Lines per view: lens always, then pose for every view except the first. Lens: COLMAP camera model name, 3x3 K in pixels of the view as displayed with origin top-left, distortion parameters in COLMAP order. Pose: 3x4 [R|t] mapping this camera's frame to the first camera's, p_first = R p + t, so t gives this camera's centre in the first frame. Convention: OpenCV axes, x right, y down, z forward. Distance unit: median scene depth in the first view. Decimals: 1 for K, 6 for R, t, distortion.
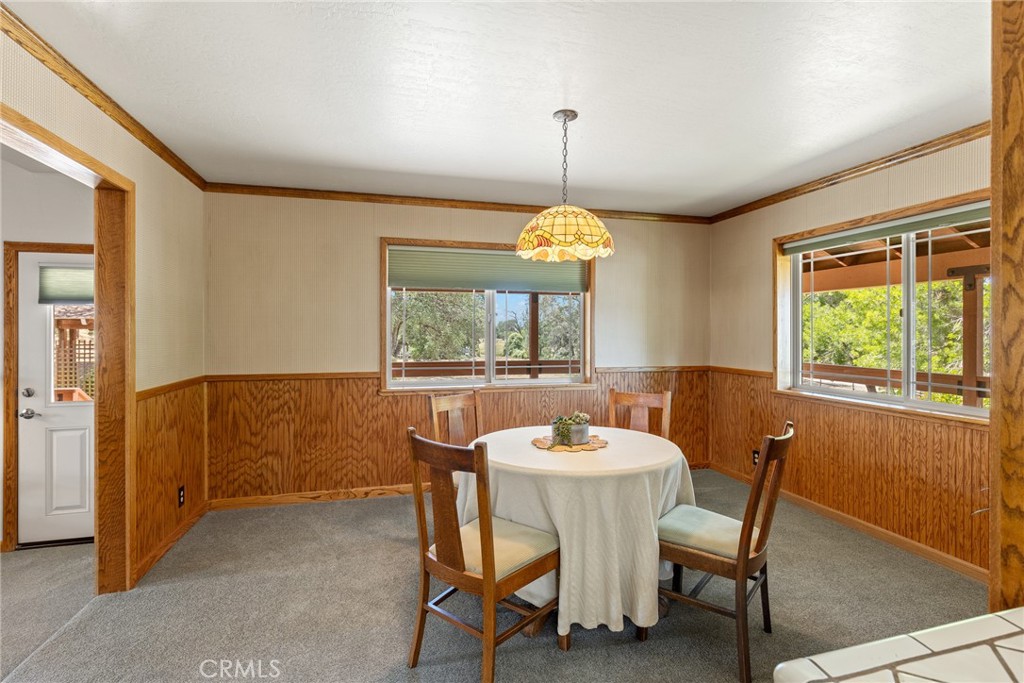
lens RADIAL K [[481.6, 0, 517.2], [0, 481.6, 335.4], [0, 0, 1]] dist [0.006003, 0.000585]
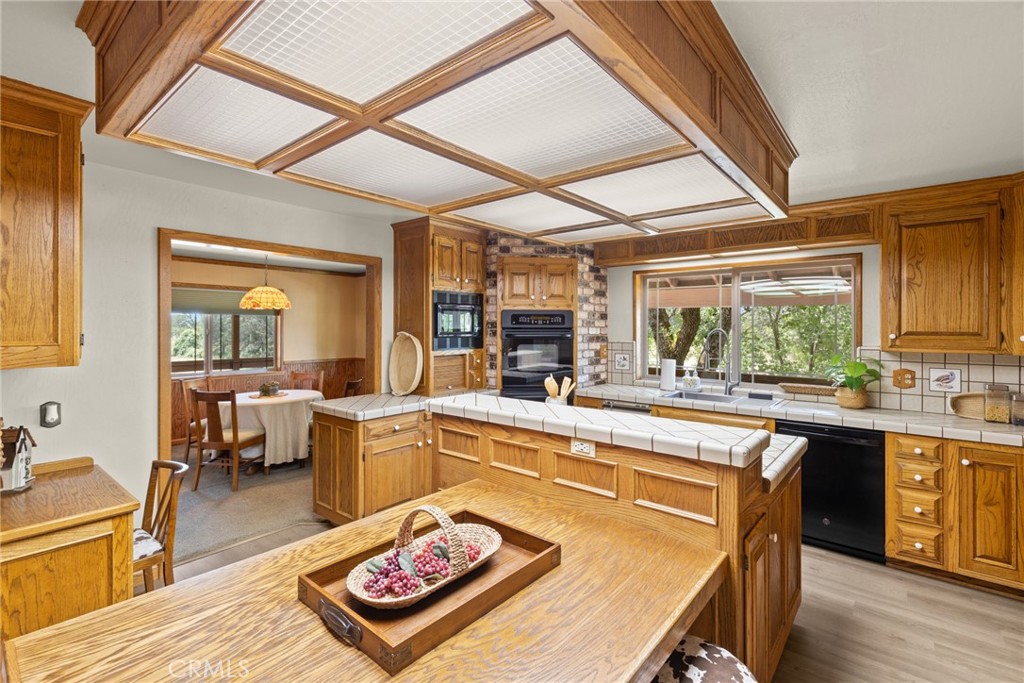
lens RADIAL K [[462.2, 0, 513.3], [0, 462.2, 327.1], [0, 0, 1]] dist [0.000235, 0.001757]
pose [[0.818655, -0.000429, 0.574286, -0.146255], [0.004270, 0.999977, -0.005339, -0.054635], [-0.574270, 0.006823, 0.818638, -1.056050]]
